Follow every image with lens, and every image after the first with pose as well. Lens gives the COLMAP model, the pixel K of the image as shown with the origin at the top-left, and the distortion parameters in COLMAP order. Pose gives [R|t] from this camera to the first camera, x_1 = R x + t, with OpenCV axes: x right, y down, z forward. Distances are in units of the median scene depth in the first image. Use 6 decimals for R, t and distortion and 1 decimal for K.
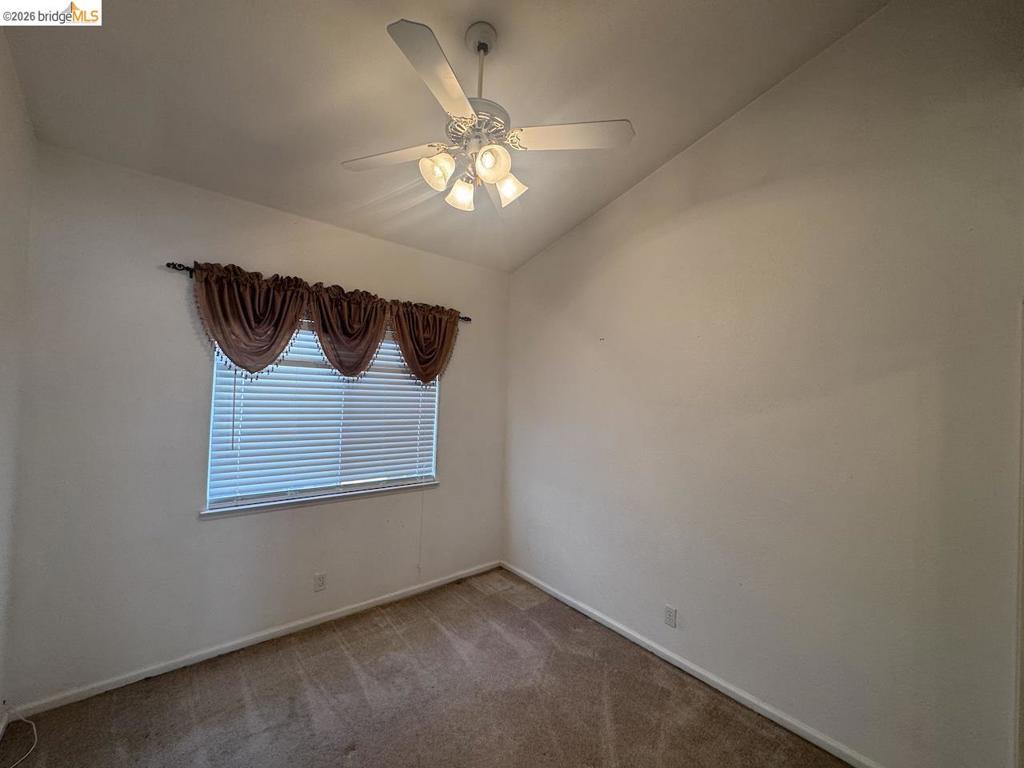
lens RADIAL K [[410.0, 0, 511.3], [0, 410.0, 381.1], [0, 0, 1]] dist [0.000413, -0.000209]
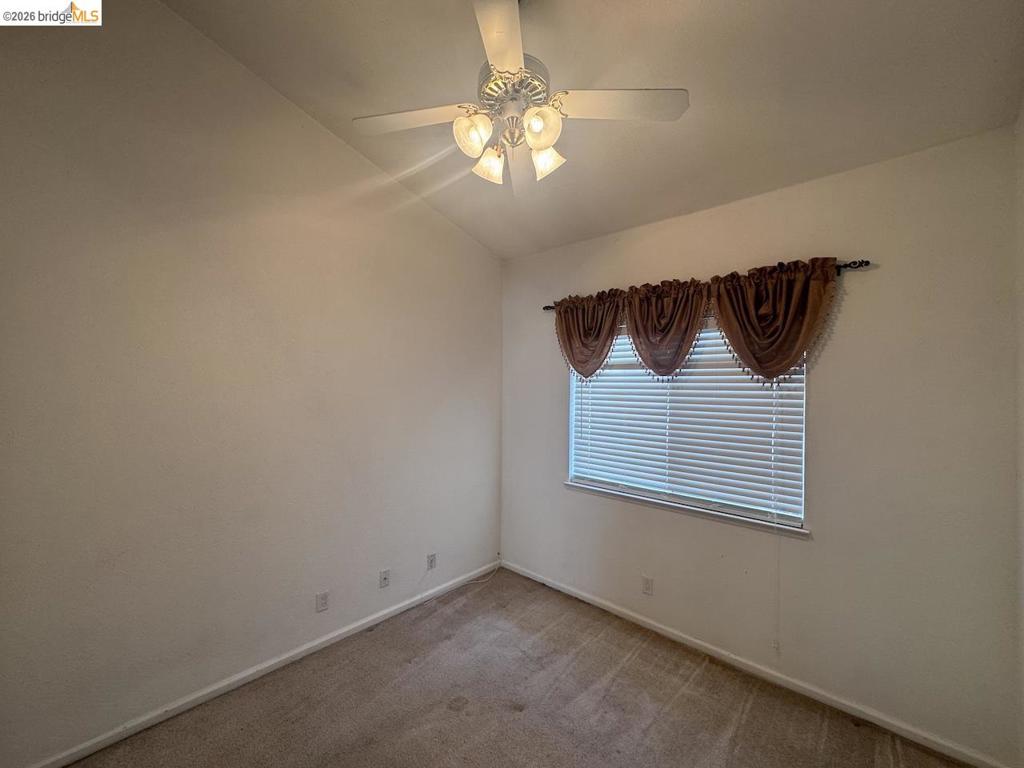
lens RADIAL K [[410.0, 0, 516.2], [0, 410.0, 386.1], [0, 0, 1]] dist [0.000413, -0.000209]
pose [[0.132774, -0.044153, -0.990162, 0.491520], [0.008414, 0.999021, -0.043420, 0.050849], [0.991111, -0.002566, 0.133015, 0.558474]]
